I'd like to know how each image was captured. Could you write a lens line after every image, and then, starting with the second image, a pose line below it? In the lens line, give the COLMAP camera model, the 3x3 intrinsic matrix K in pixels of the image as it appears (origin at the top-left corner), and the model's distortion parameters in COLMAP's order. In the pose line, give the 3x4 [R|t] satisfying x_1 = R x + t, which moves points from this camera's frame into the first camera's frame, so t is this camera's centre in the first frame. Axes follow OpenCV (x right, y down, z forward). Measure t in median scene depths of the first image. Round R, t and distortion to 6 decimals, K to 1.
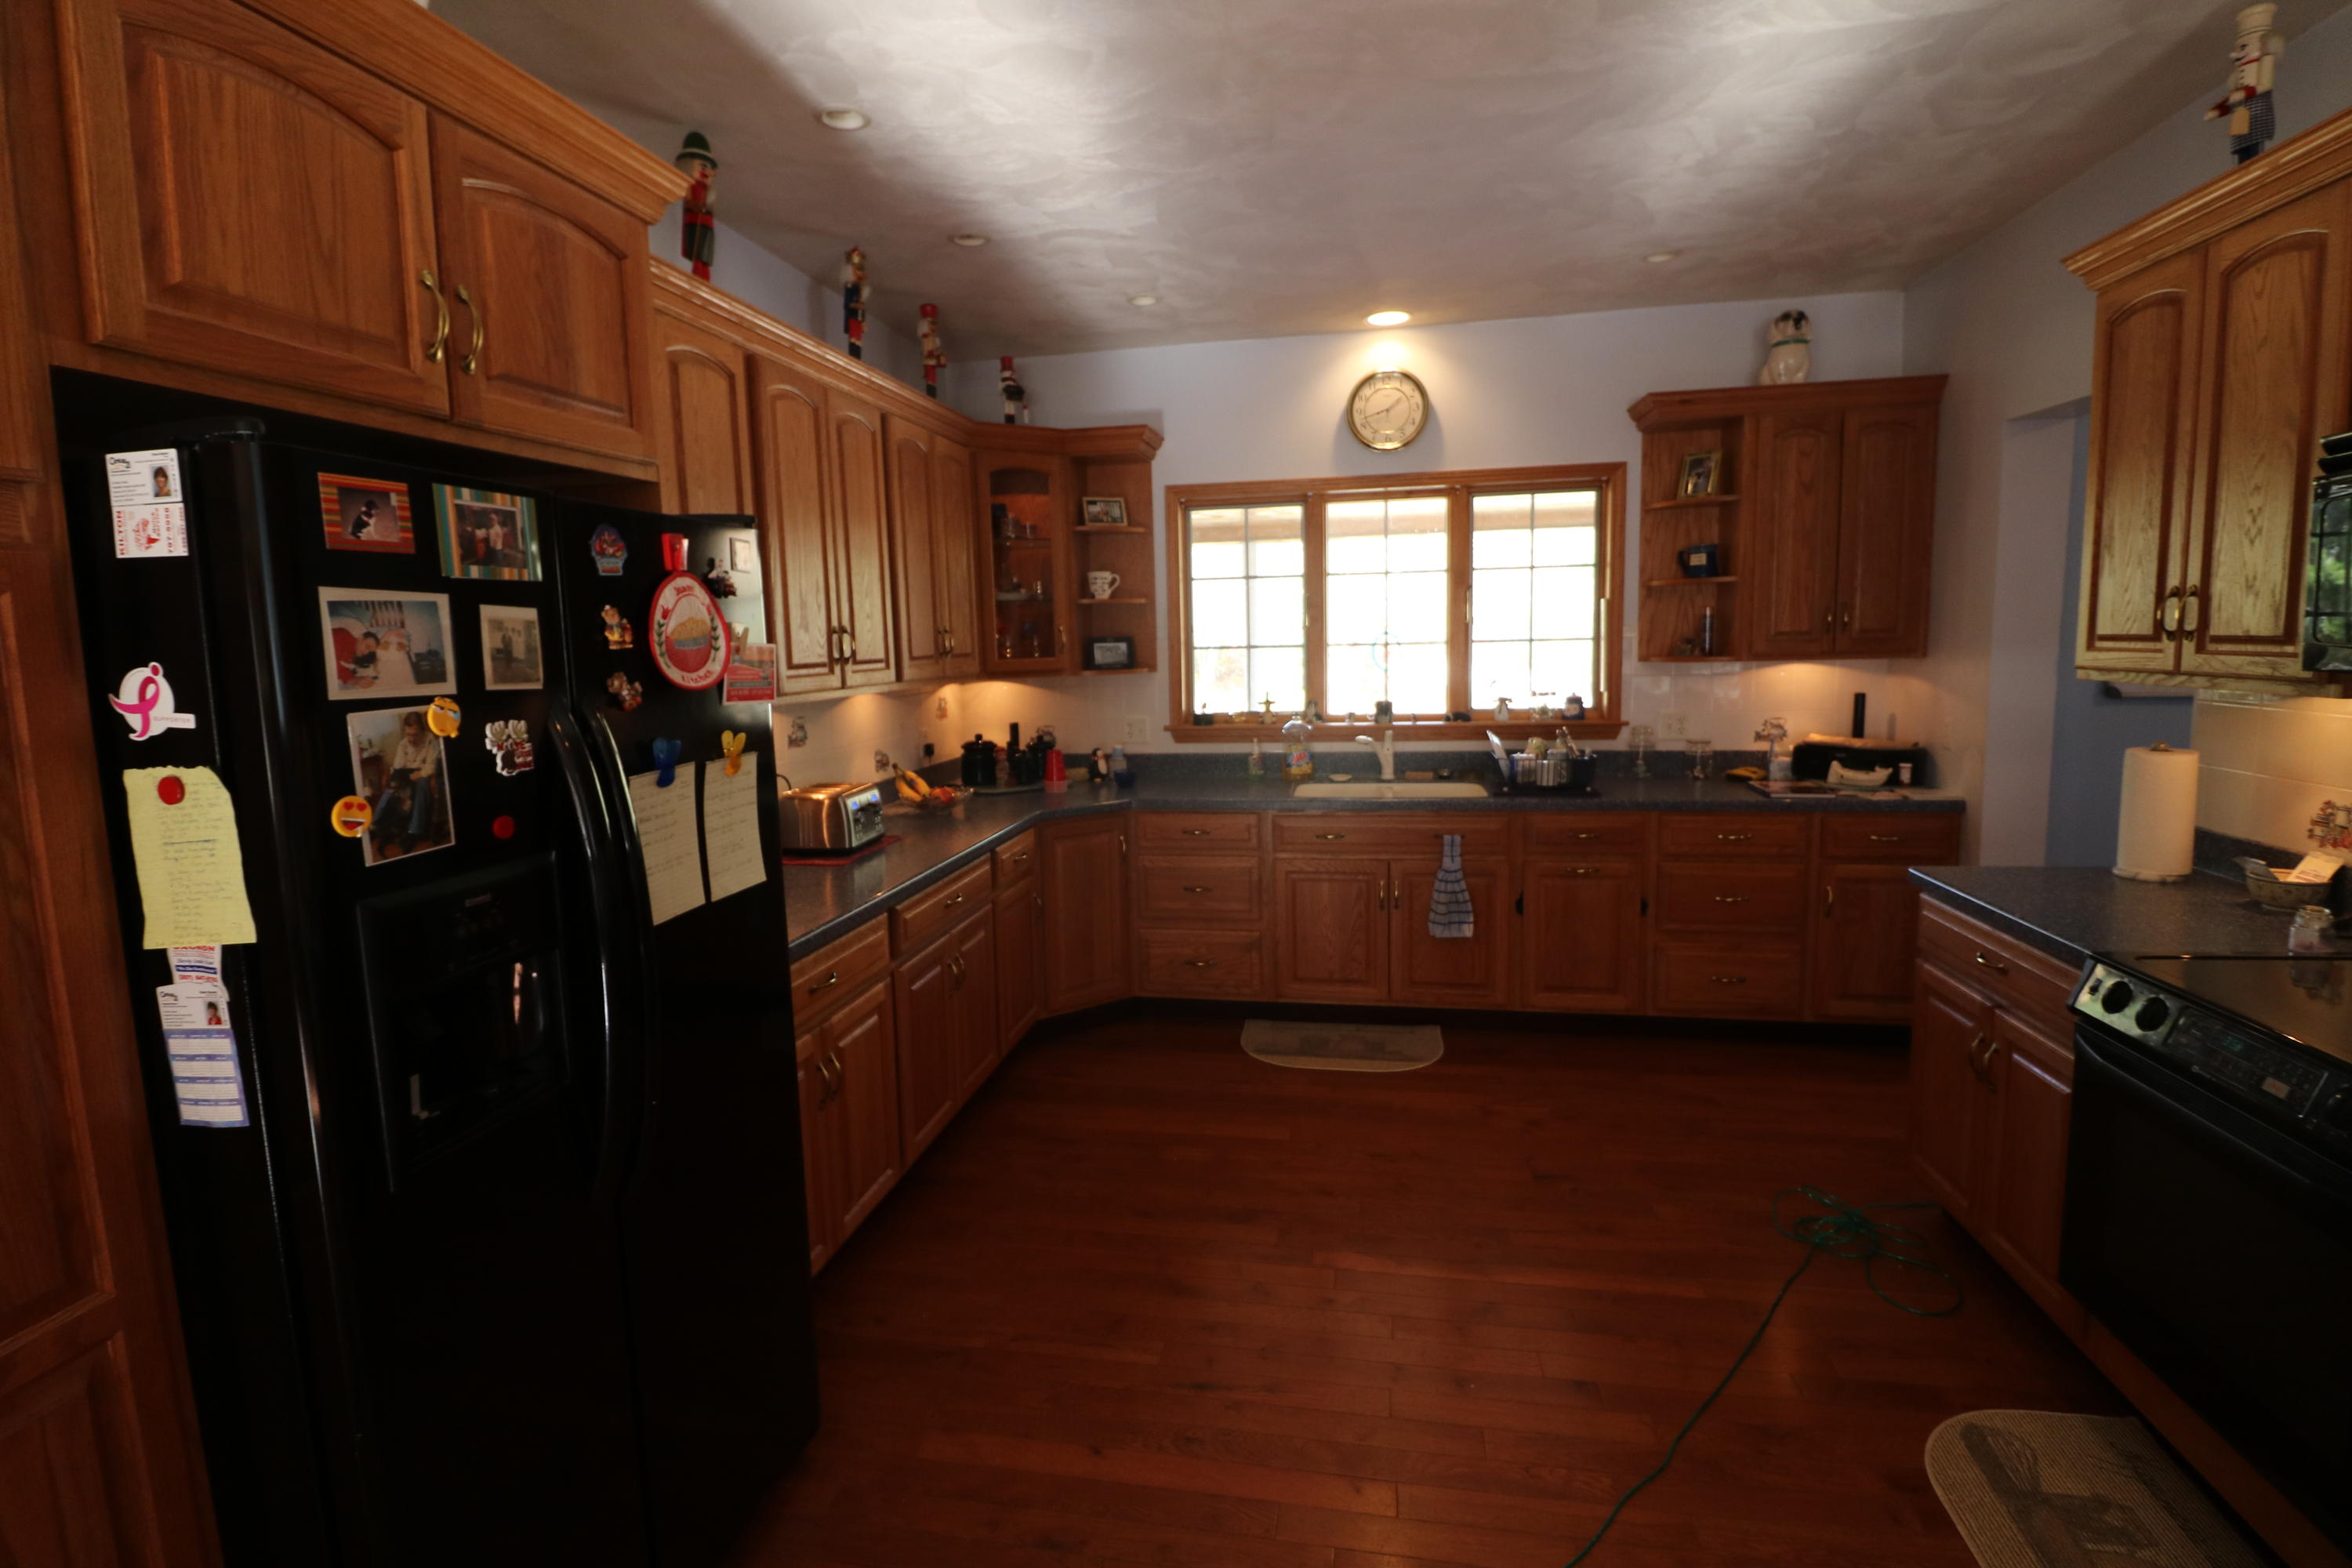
lens RADIAL K [[1093.4, 0, 1177.3], [0, 1093.4, 761.1], [0, 0, 1]] dist [-0.004245, -0.001001]
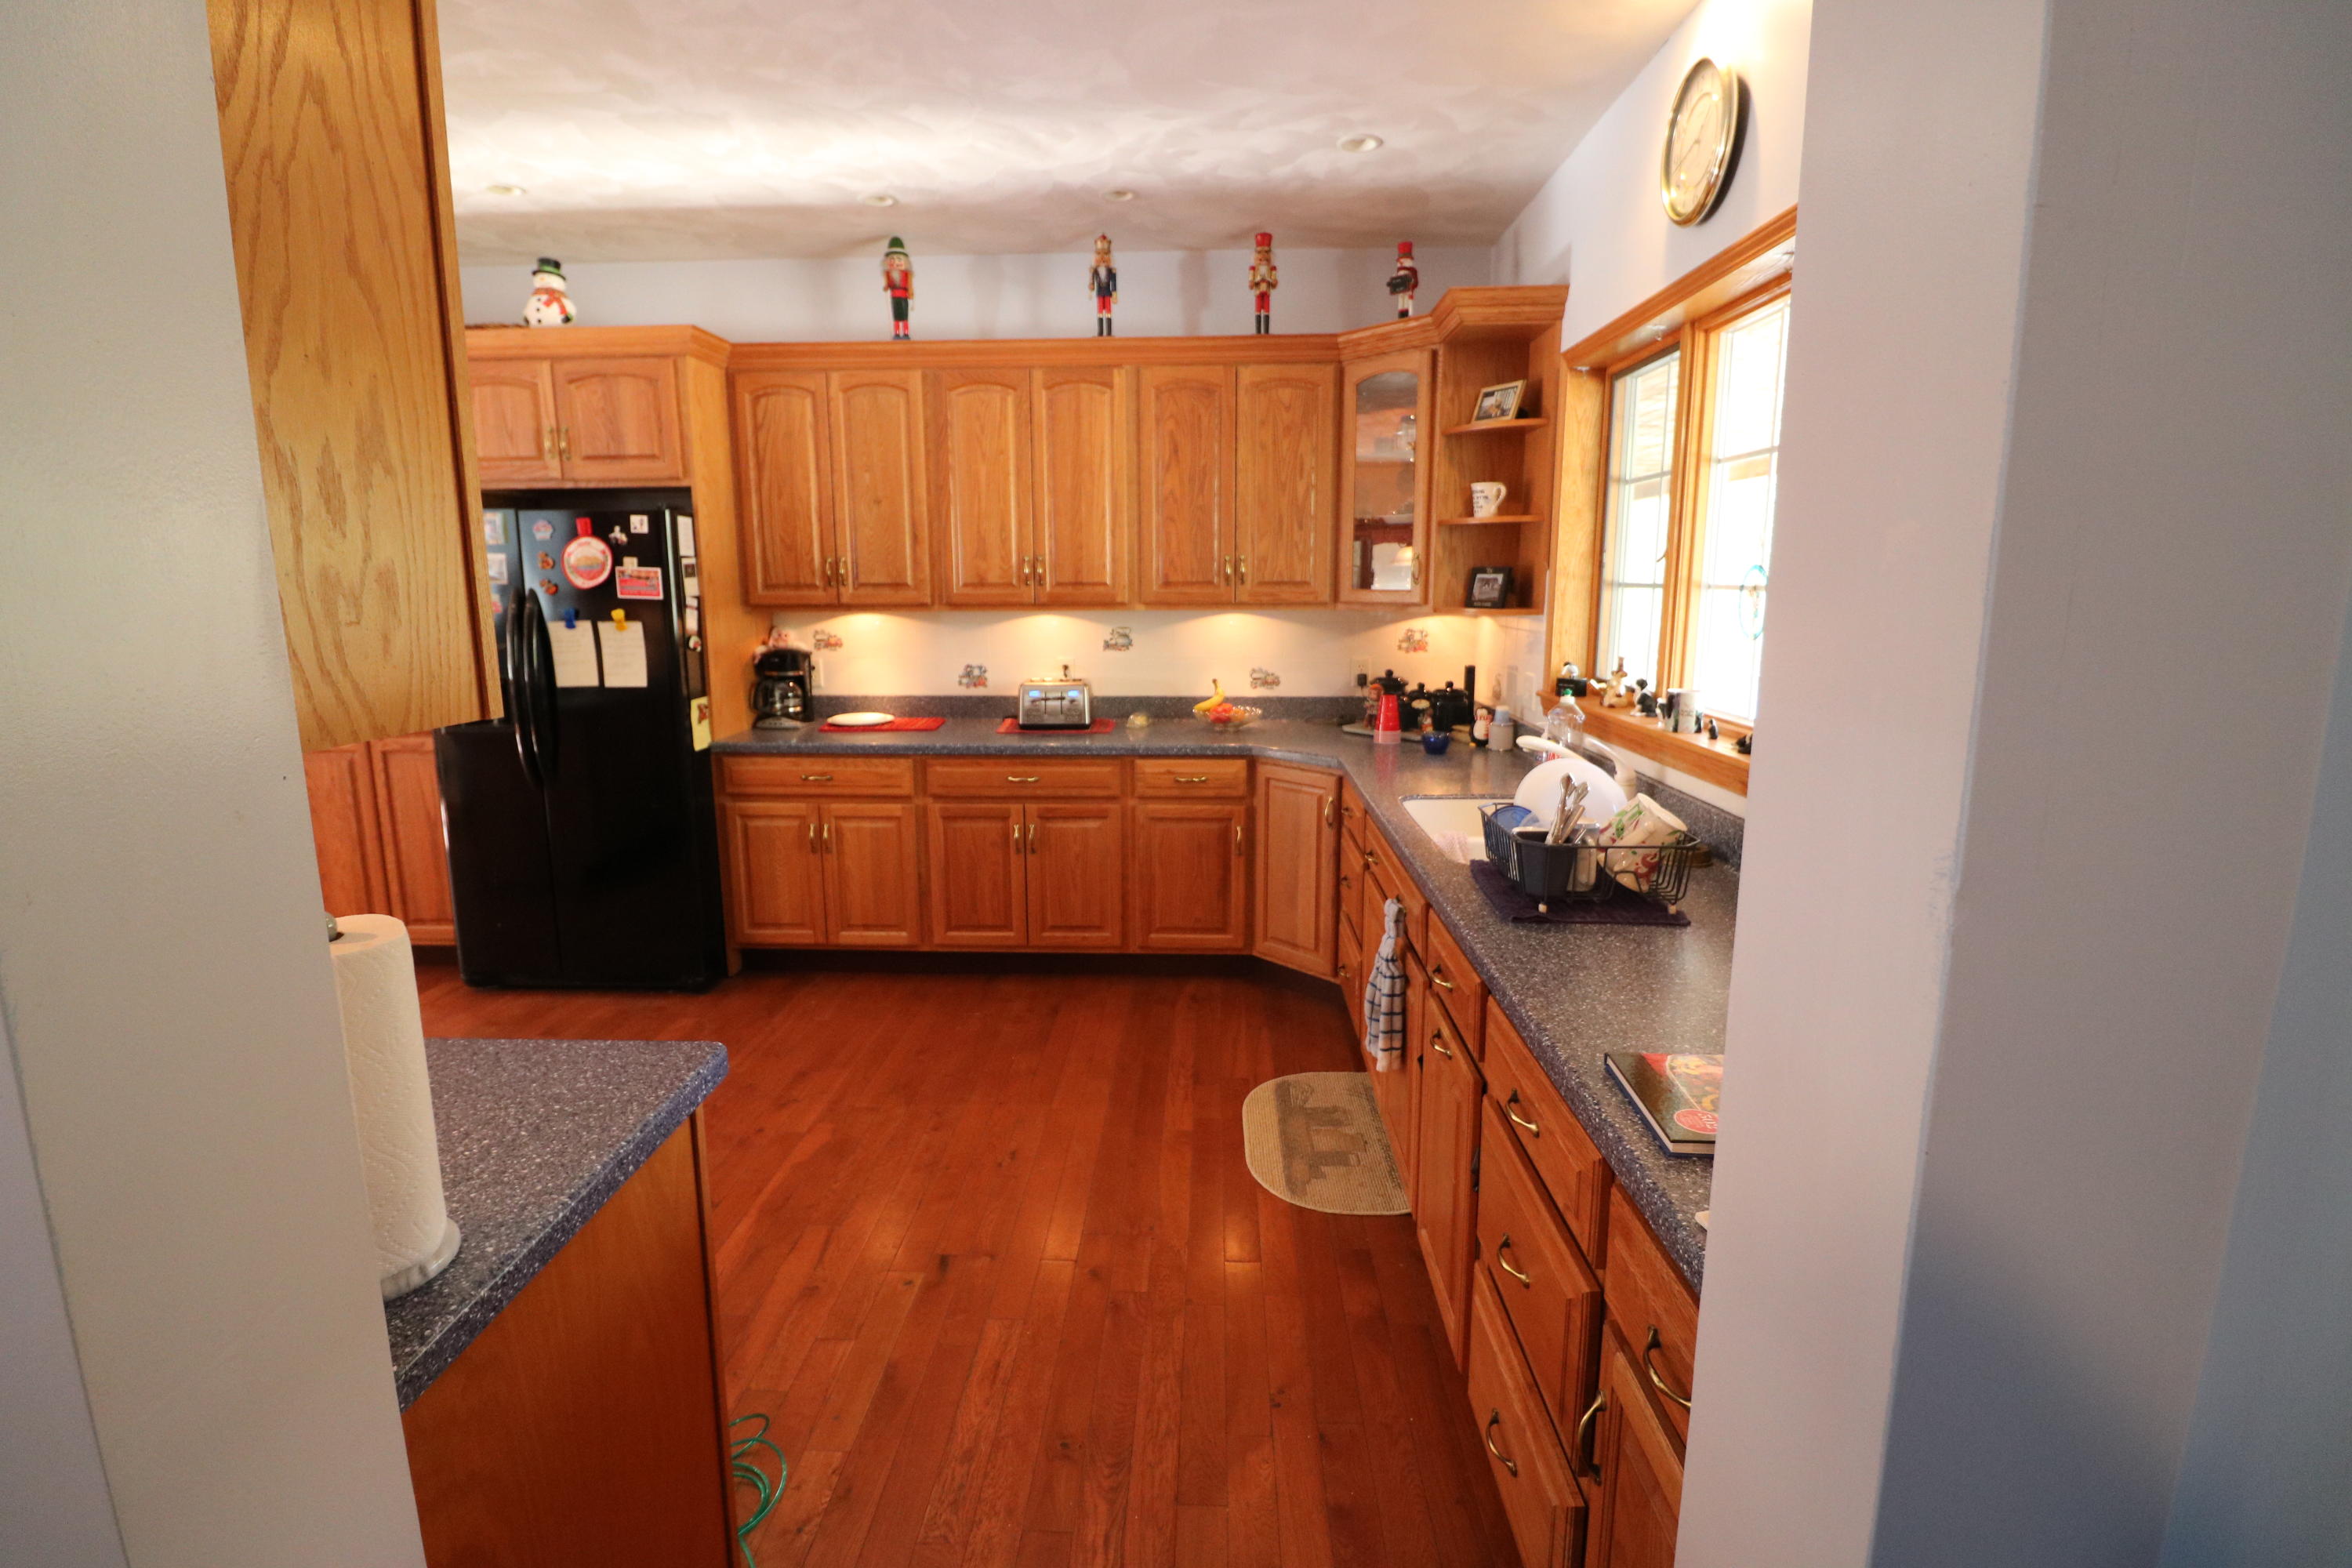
lens RADIAL K [[1093.4, 0, 1170.5], [0, 1093.4, 767.9], [0, 0, 1]] dist [-0.004245, -0.001001]
pose [[0.126643, 0.192446, -0.973101, 0.804275], [-0.113782, 0.977343, 0.178477, -0.098828], [0.985401, 0.088119, 0.145671, 0.772084]]
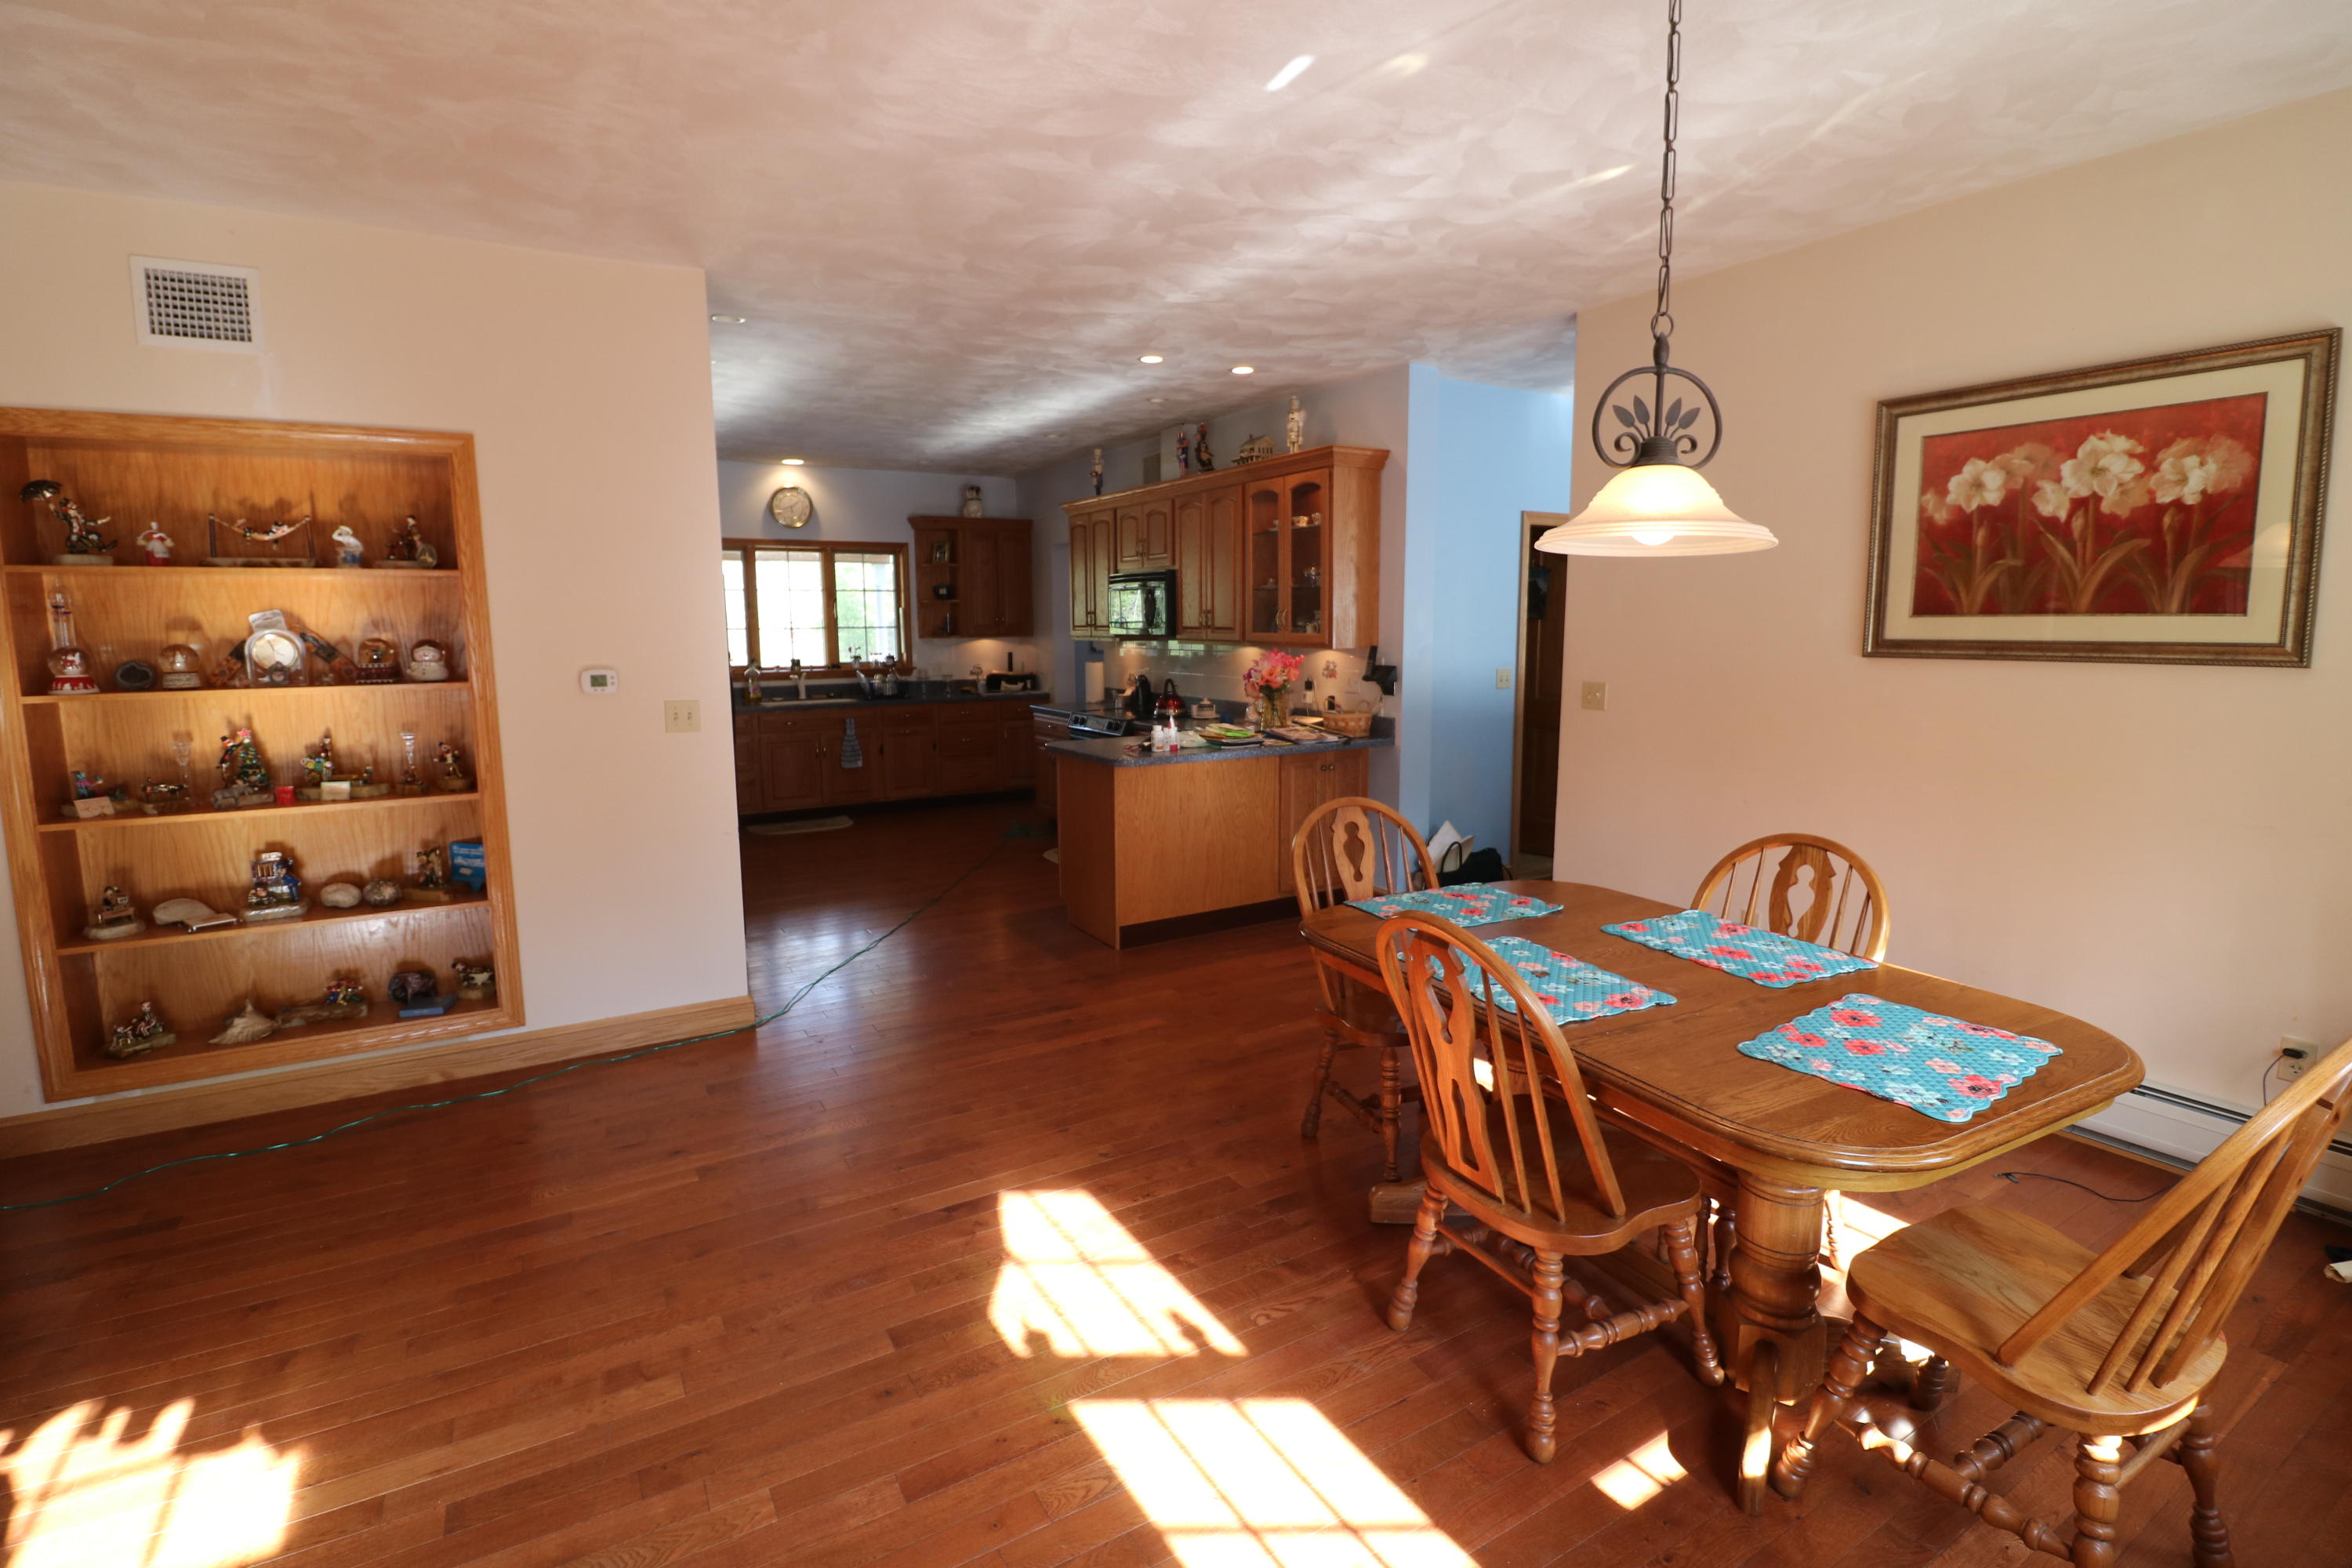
lens RADIAL K [[1093.4, 0, 1168.5], [0, 1093.4, 767.2], [0, 0, 1]] dist [-0.004245, -0.001001]
pose [[0.757291, -0.070353, 0.649277, -0.625862], [0.062430, 0.997426, 0.035261, 0.118170], [-0.650086, 0.013831, 0.759734, -0.950518]]
